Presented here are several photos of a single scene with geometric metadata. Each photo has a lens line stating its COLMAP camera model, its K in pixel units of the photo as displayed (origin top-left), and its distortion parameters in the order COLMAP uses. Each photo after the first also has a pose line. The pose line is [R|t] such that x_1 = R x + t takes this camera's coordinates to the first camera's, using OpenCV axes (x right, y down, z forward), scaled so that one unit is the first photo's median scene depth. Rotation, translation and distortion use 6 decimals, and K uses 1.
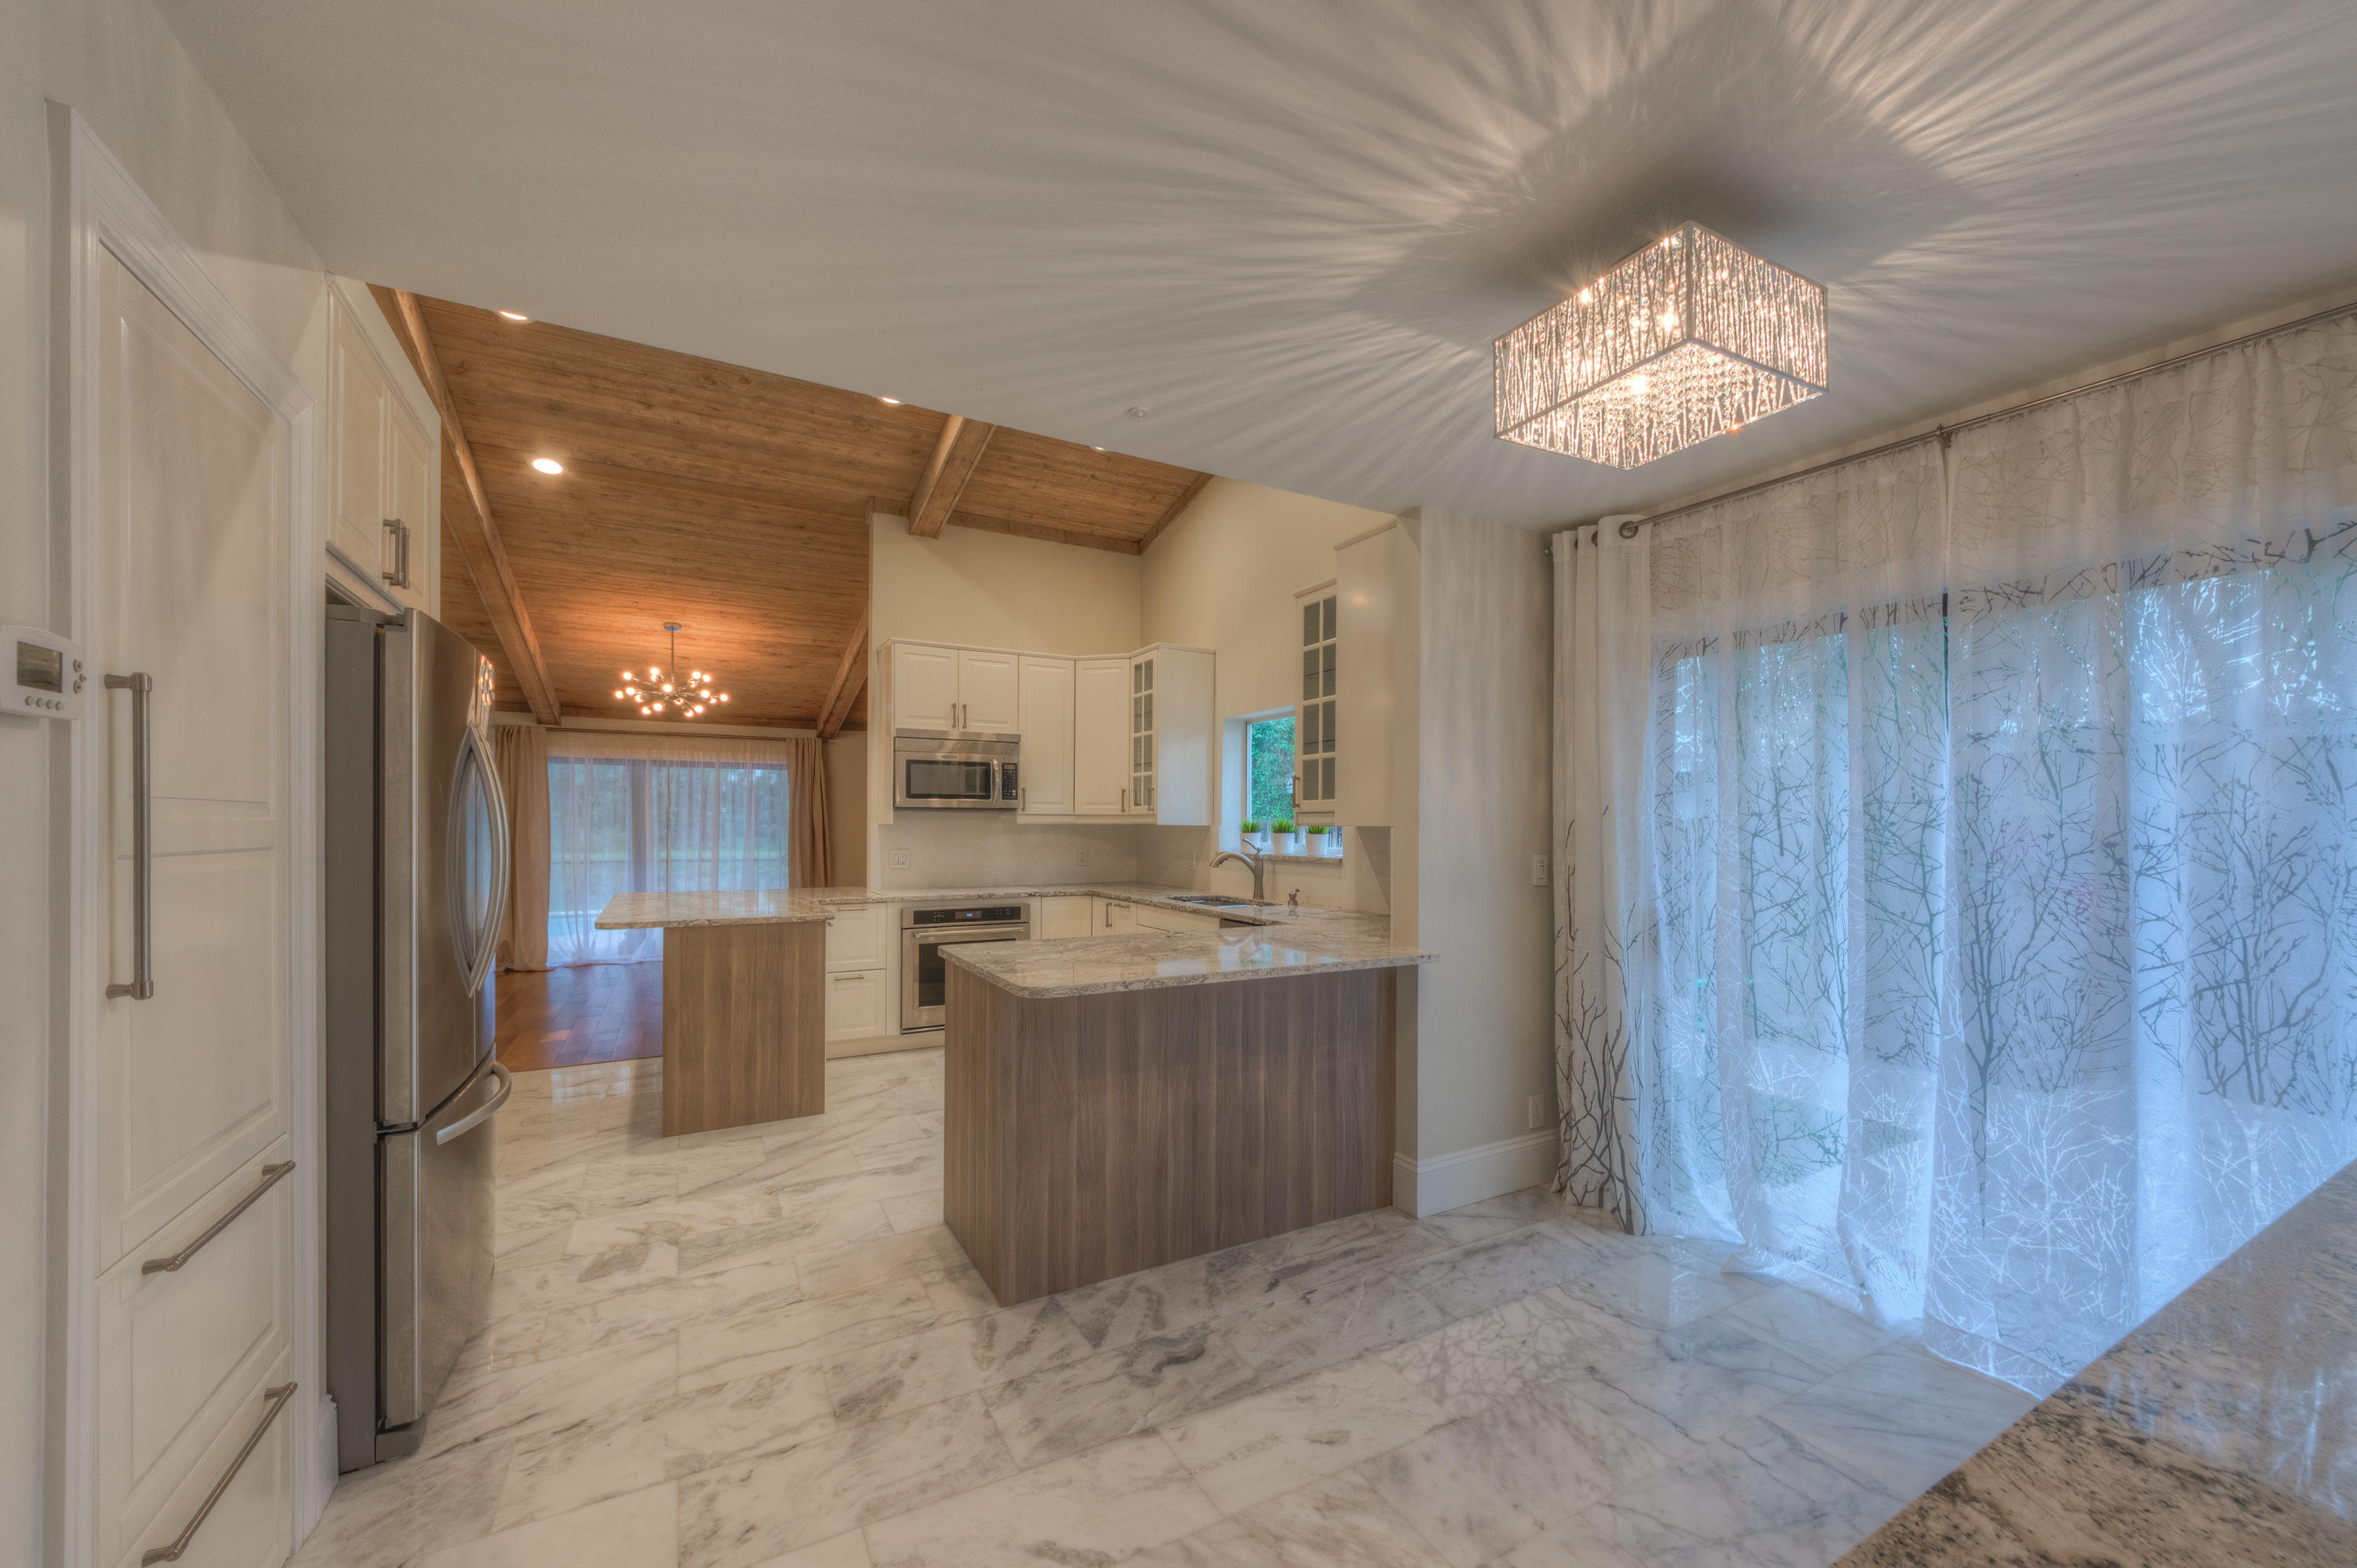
lens RADIAL K [[874.7, 0, 1190.1], [0, 874.7, 832.4], [0, 0, 1]] dist [-0.005134, -0.000383]
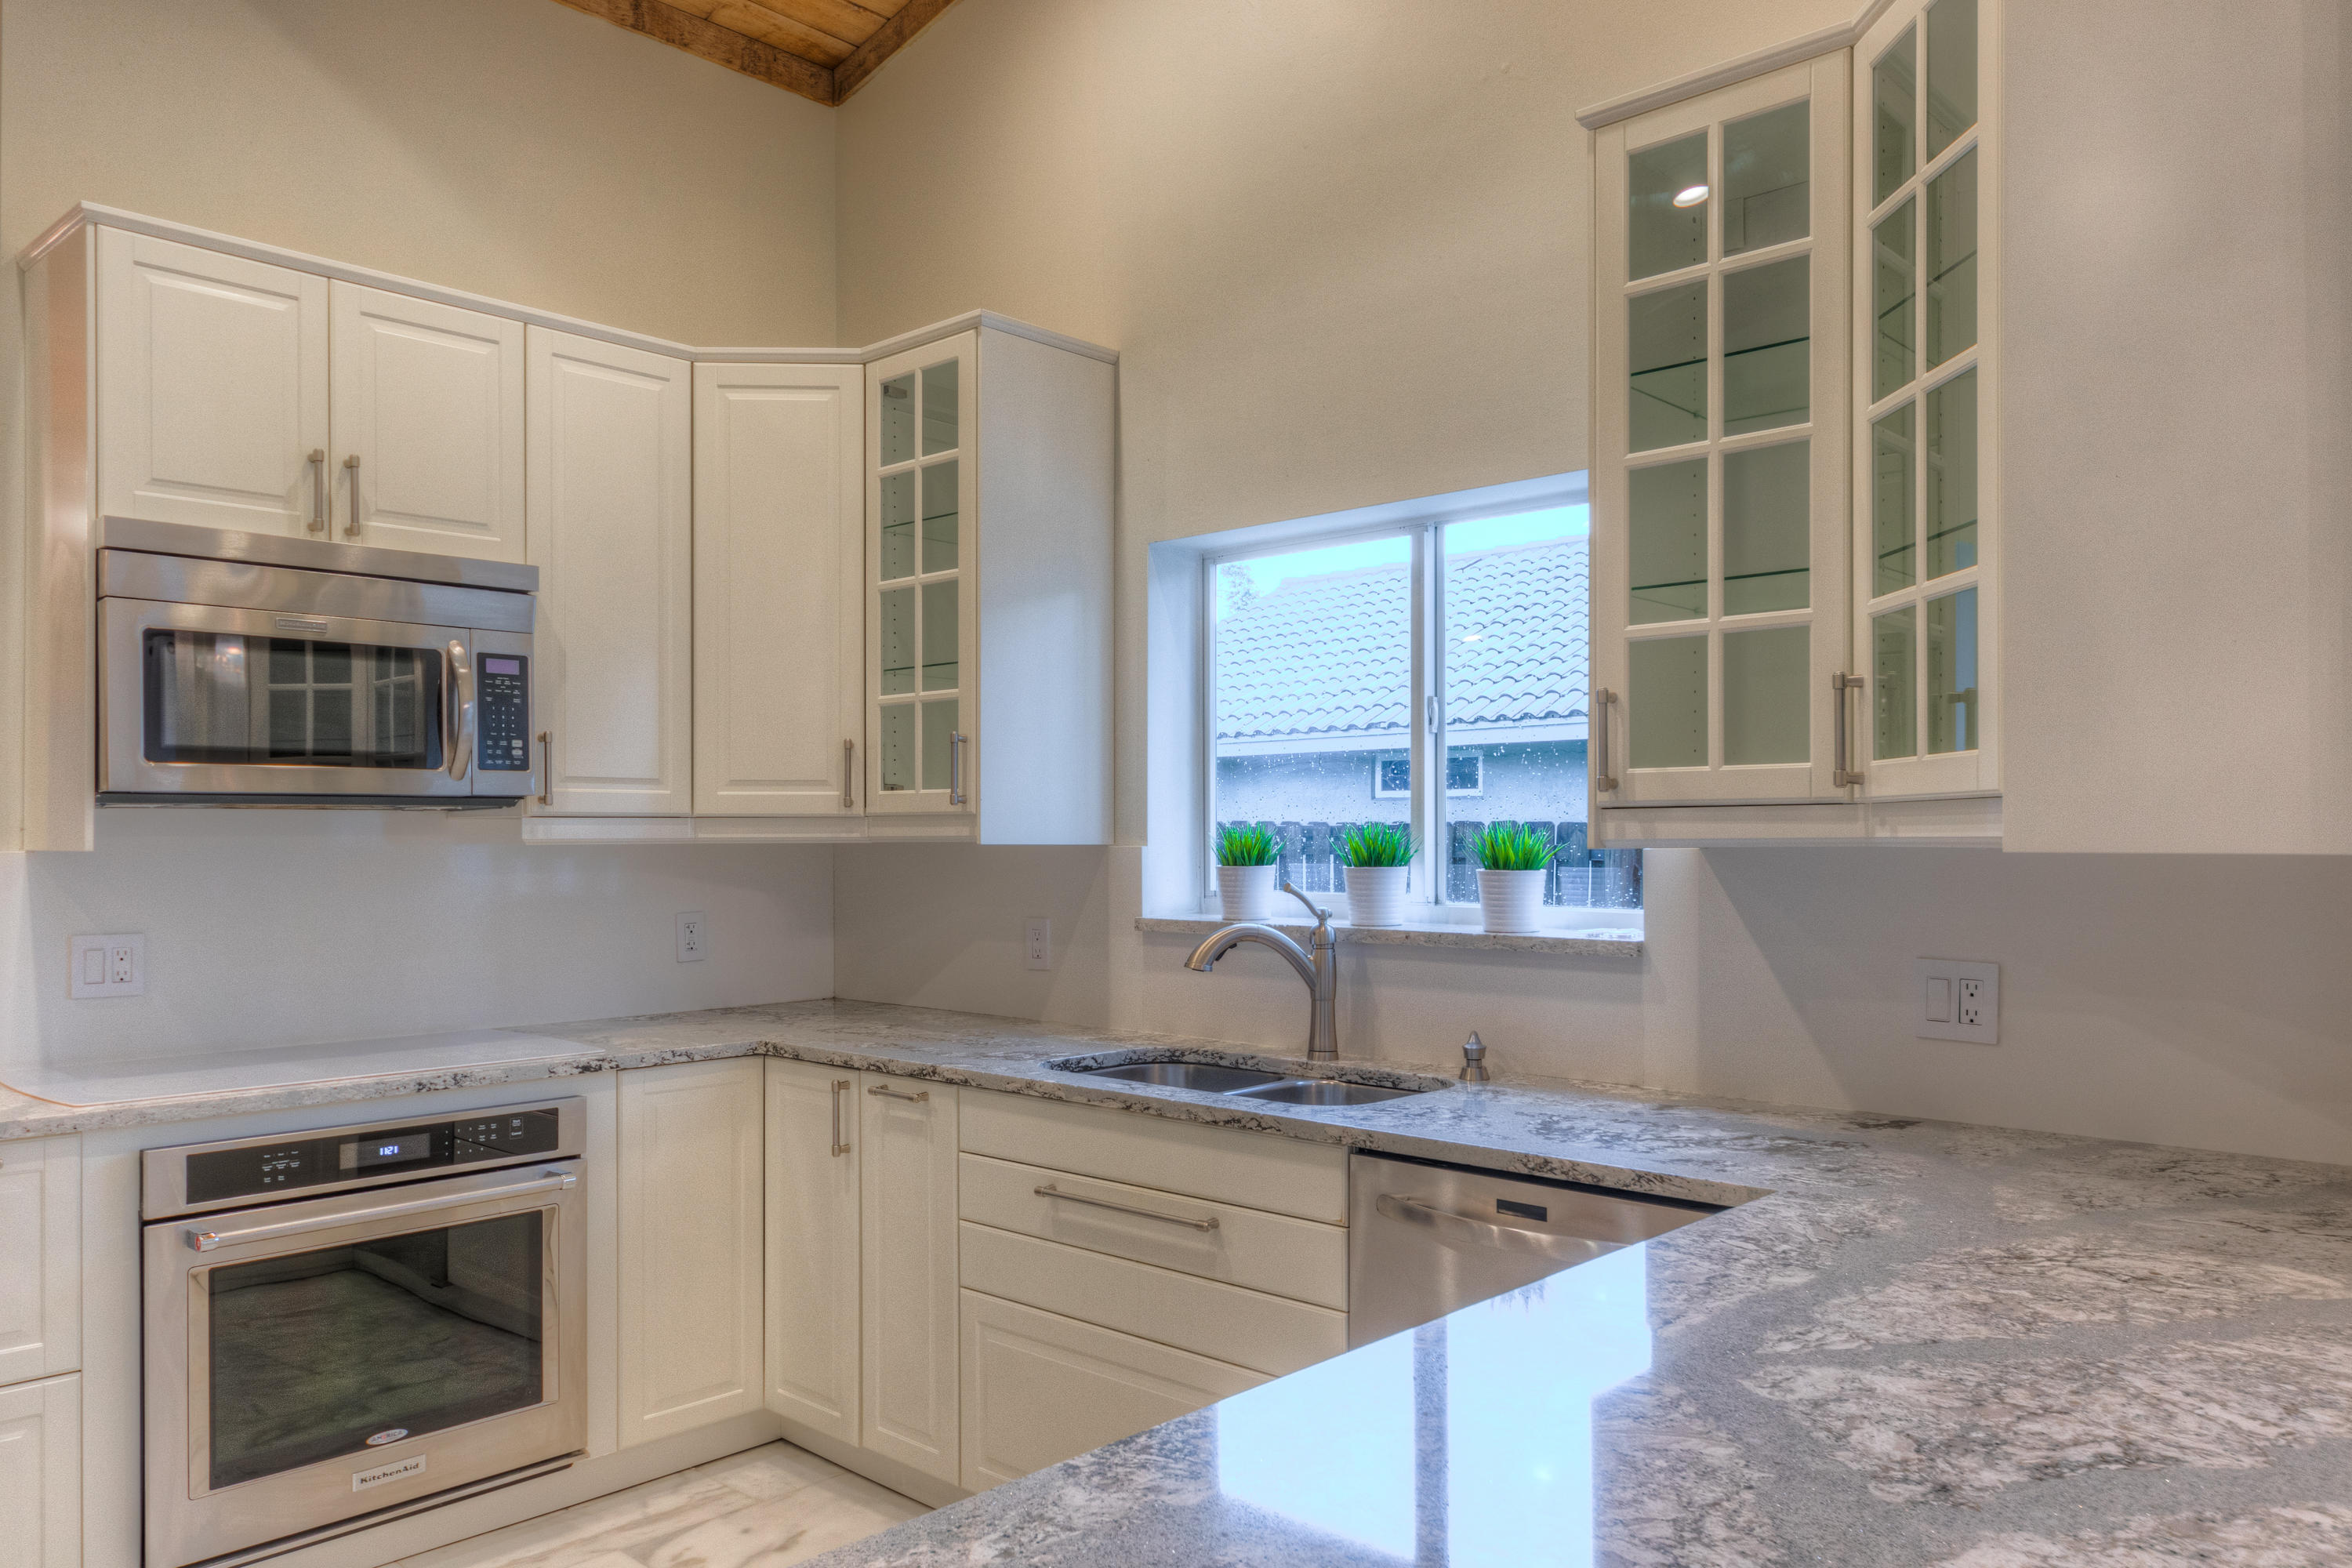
lens RADIAL K [[1626.2, 0, 1137.2], [0, 1626.2, 836.6], [0, 0, 1]] dist [0.009955, -0.000932]
pose [[0.958013, -0.007314, 0.286630, -0.174475], [0.008966, 0.999950, -0.004450, -0.009109], [-0.286583, 0.006833, 0.958031, 0.408430]]
